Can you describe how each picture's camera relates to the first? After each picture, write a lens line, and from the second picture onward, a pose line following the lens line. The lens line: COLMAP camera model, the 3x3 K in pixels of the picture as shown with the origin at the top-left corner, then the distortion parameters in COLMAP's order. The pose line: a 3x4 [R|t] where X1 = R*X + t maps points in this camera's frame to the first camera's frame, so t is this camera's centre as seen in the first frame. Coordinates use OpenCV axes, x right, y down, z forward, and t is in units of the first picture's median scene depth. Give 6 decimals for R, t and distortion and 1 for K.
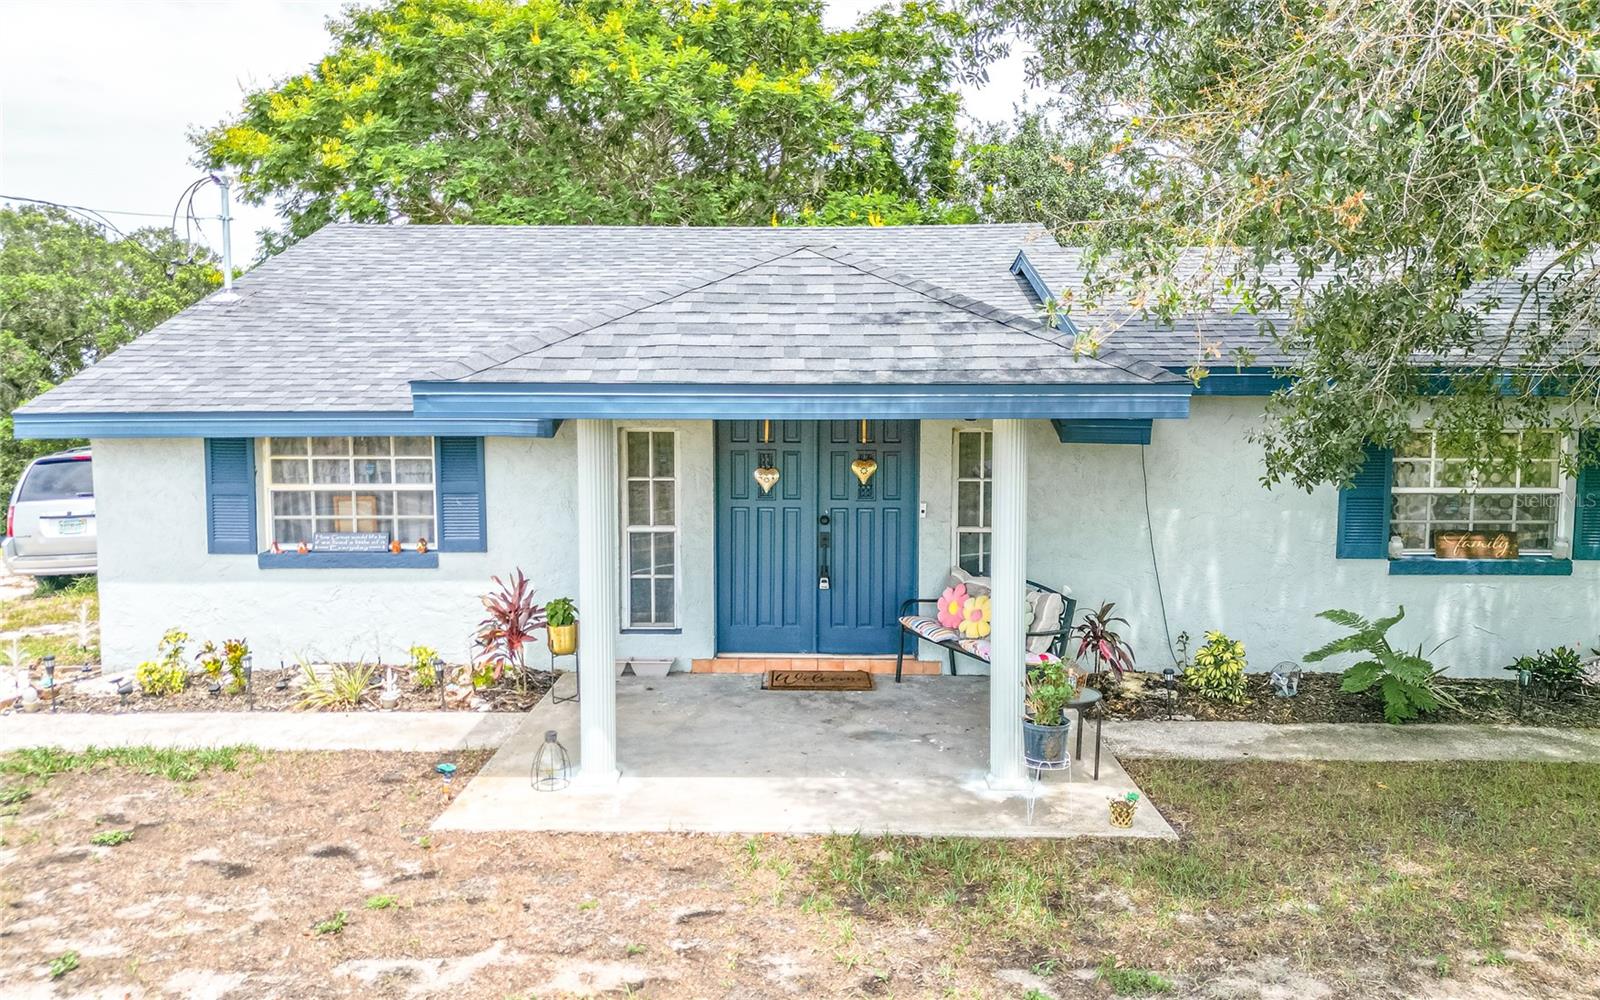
lens RADIAL K [[1125.2, 0, 796.2], [0, 1125.2, 465.9], [0, 0, 1]] dist [0.072917, -0.074086]
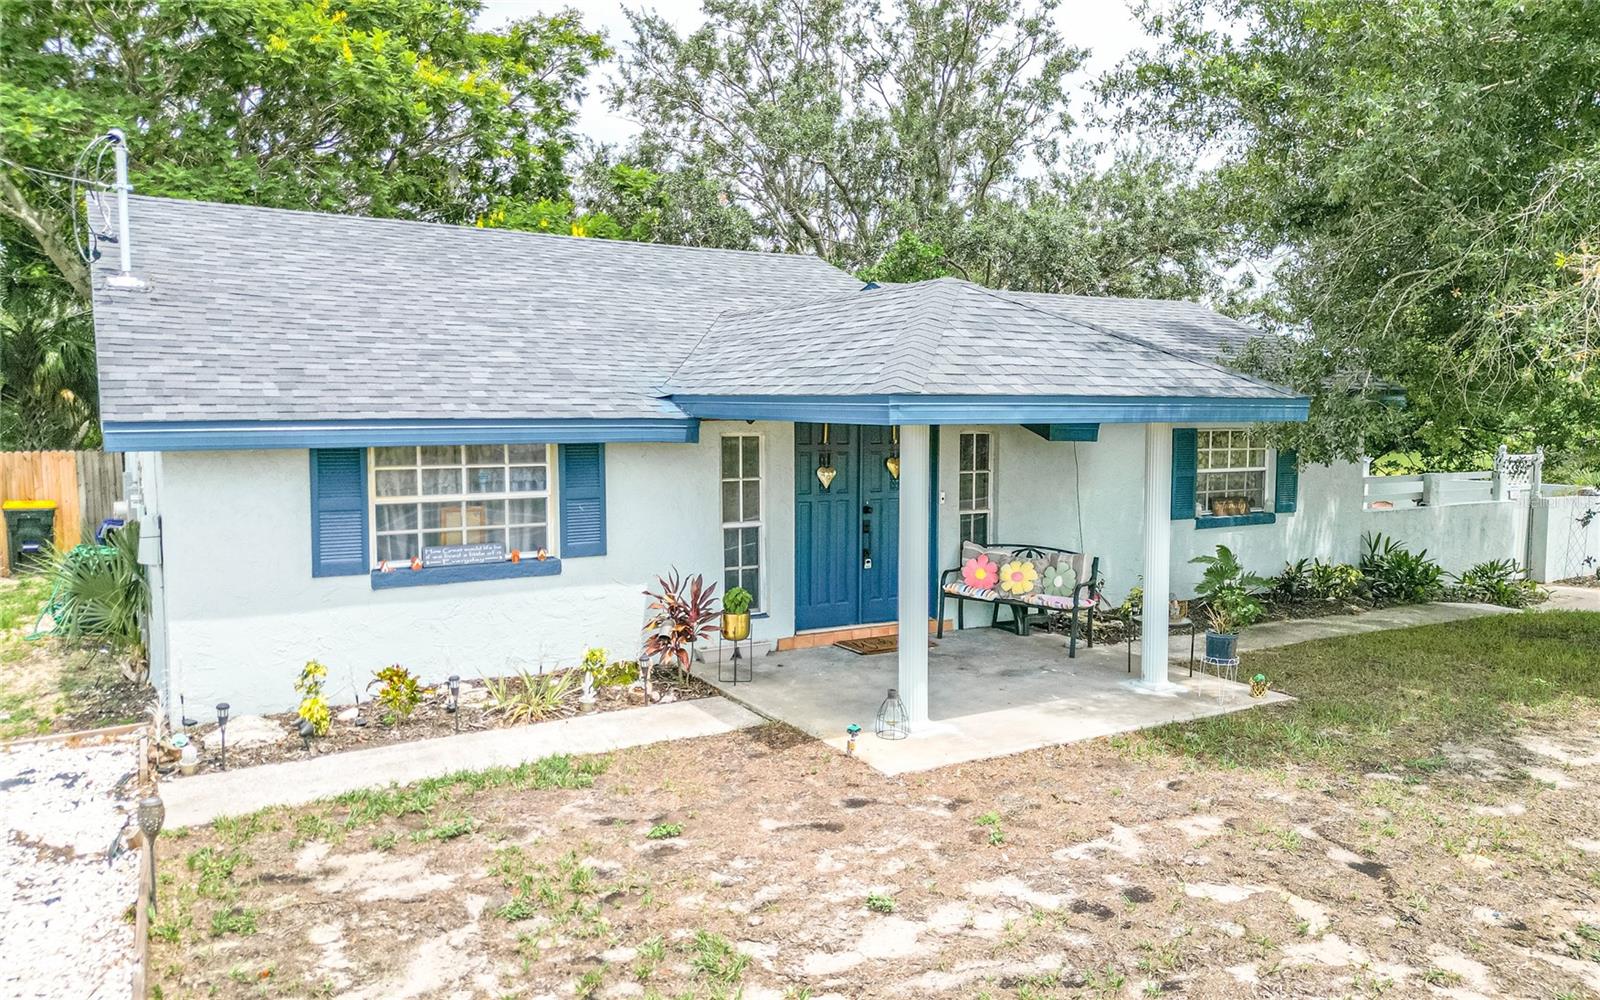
lens RADIAL K [[1125.2, 0, 796.2], [0, 1125.2, 465.9], [0, 0, 1]] dist [0.072917, -0.074086]
pose [[0.848045, -0.024131, 0.529374, -0.677403], [0.026370, 0.999647, 0.003323, -0.003726], [-0.529267, 0.011142, 0.848382, 0.040705]]
